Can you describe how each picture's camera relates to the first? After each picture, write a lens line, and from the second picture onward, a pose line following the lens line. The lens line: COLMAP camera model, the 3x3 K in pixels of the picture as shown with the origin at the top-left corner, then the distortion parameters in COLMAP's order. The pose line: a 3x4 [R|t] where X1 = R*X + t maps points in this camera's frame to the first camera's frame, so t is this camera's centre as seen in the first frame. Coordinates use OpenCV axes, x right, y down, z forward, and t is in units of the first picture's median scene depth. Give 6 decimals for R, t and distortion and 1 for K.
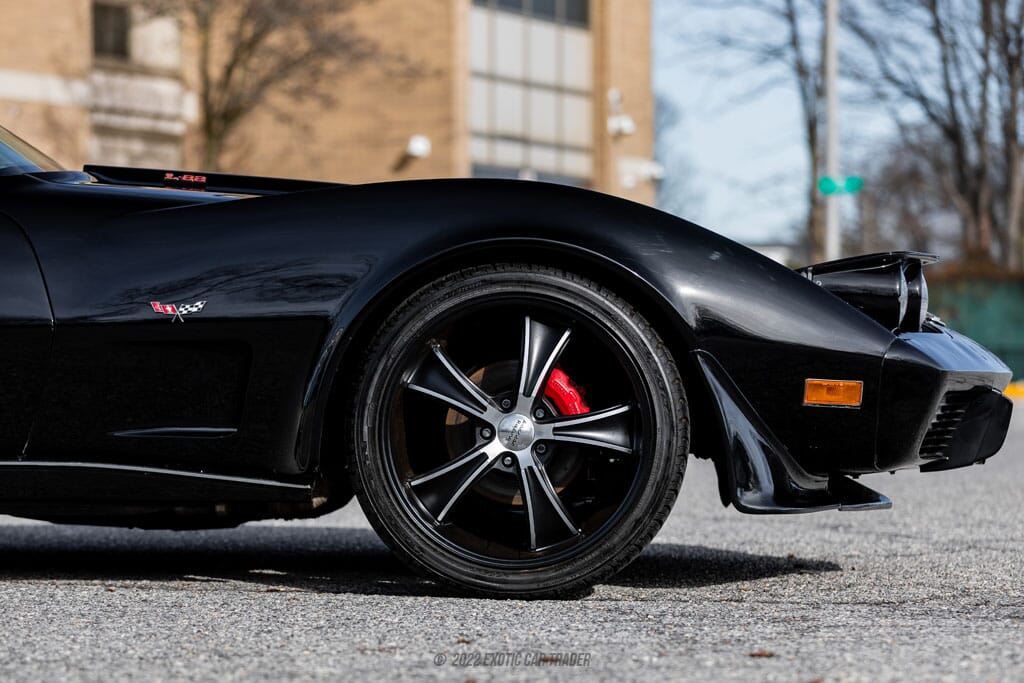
lens RADIAL K [[3228.6, 0, 510.9], [0, 3228.6, 344.9], [0, 0, 1]] dist [-0.033335, 0.000000]
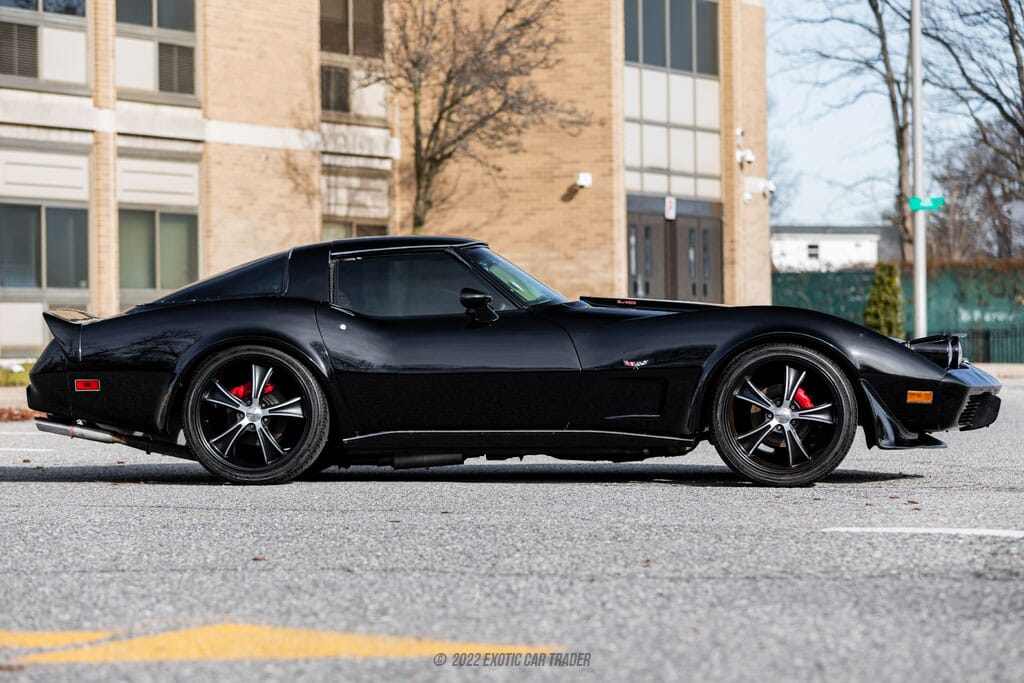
lens RADIAL K [[3174.0, 0, 513.0], [0, 3174.0, 338.8], [0, 0, 1]] dist [-0.078849, 0.000000]
pose [[0.999502, -0.012076, -0.029157, -0.115485], [0.012235, 0.999911, 0.005286, -0.039217], [0.029091, -0.005641, 0.999561, -1.184317]]
